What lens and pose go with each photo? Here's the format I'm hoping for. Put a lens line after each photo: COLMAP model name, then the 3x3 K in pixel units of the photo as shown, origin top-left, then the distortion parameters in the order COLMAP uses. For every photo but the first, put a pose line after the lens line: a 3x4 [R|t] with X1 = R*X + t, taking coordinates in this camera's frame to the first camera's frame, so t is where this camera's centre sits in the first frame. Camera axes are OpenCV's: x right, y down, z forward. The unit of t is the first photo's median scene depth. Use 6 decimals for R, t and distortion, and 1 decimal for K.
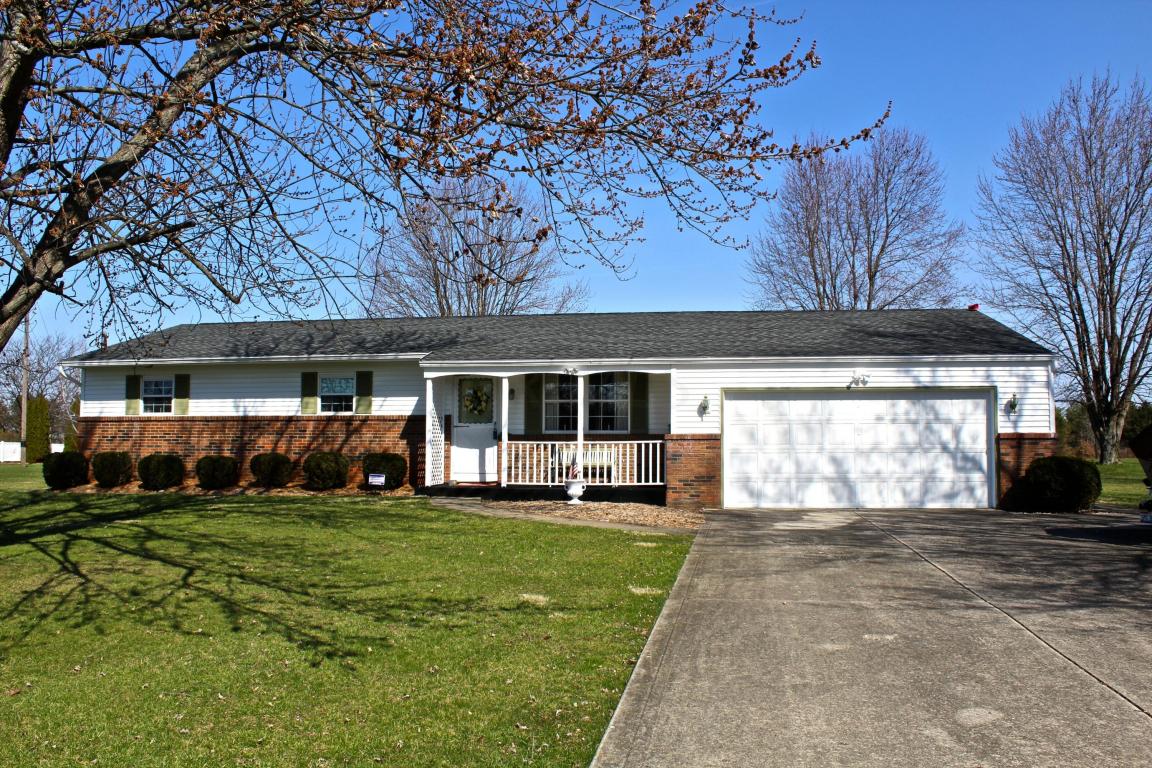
lens RADIAL K [[974.1, 0, 546.3], [0, 974.1, 398.1], [0, 0, 1]] dist [-0.154079, 0.140830]
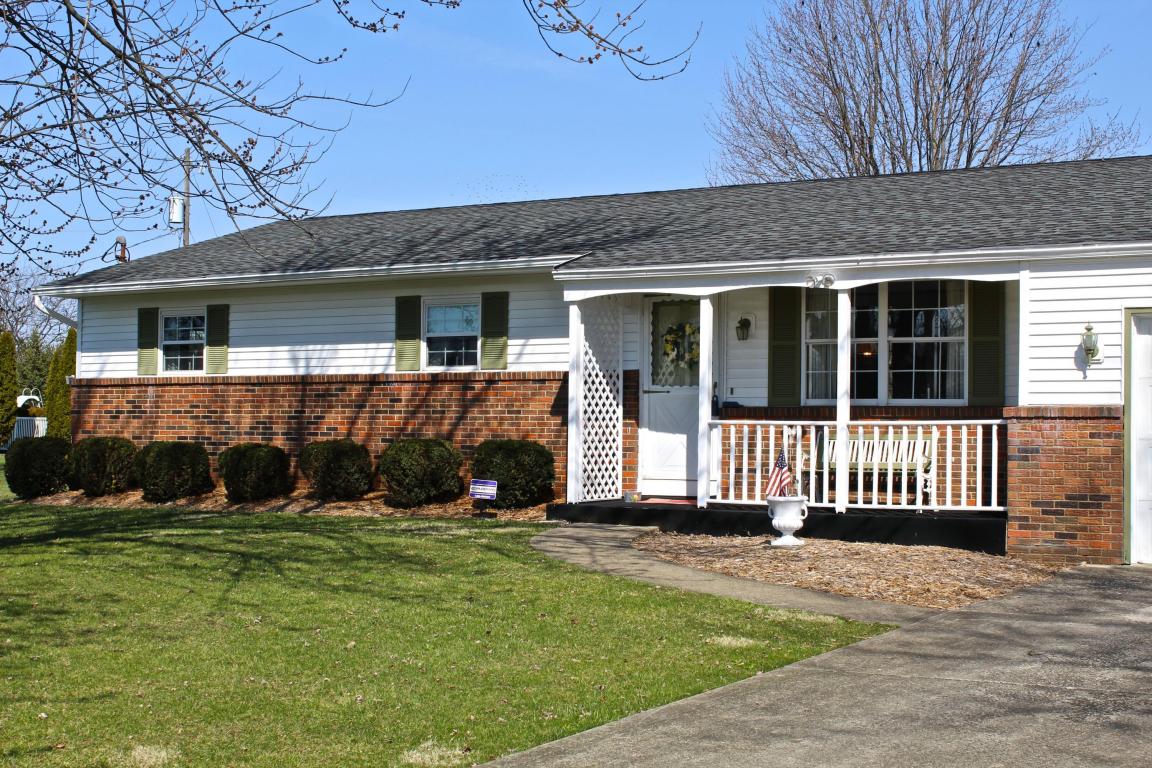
lens RADIAL K [[1661.9, 0, 543.0], [0, 1661.9, 360.0], [0, 0, 1]] dist [-0.027626, 0.000000]
pose [[0.929870, -0.009777, -0.367757, 0.207432], [0.012978, 0.999896, 0.006232, 0.006002], [0.367658, -0.010568, 0.929901, 0.145261]]
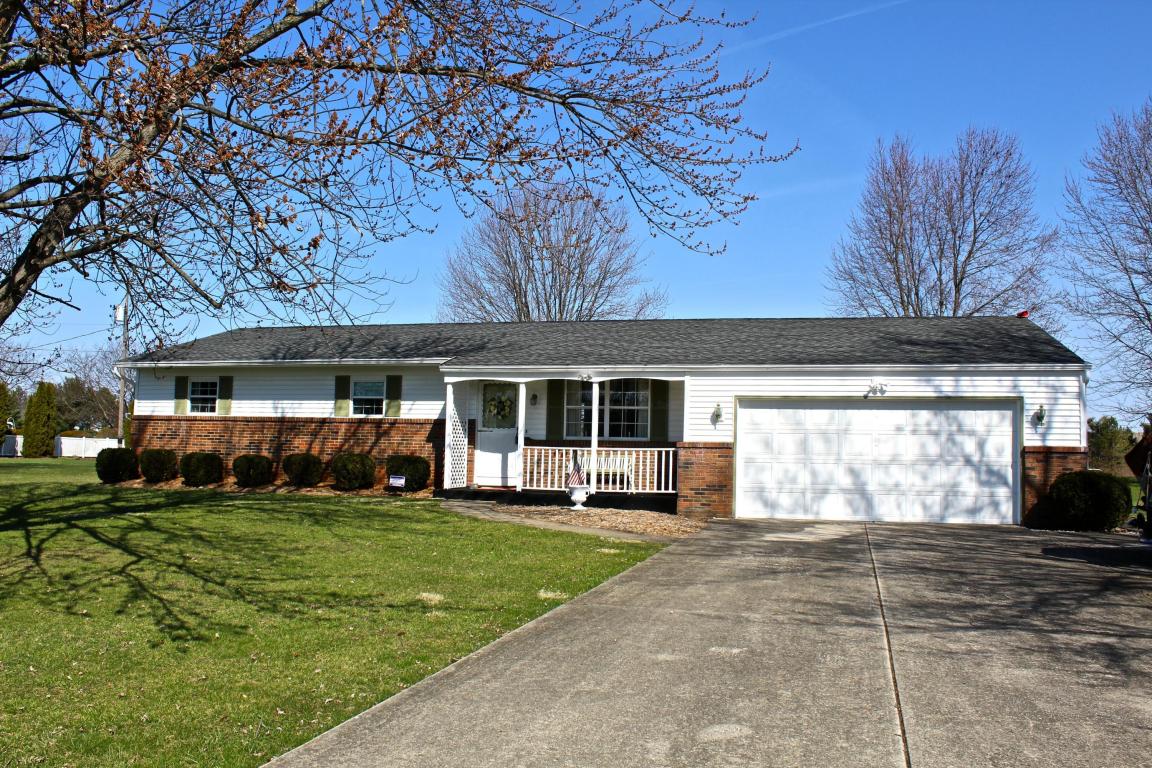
lens RADIAL K [[974.1, 0, 541.3], [0, 974.1, 380.9], [0, 0, 1]] dist [-0.154079, 0.140830]
pose [[0.992871, 0.010658, -0.118721, 0.099149], [-0.013584, 0.999623, -0.023868, 0.000668], [0.118421, 0.025311, 0.992641, -0.001406]]
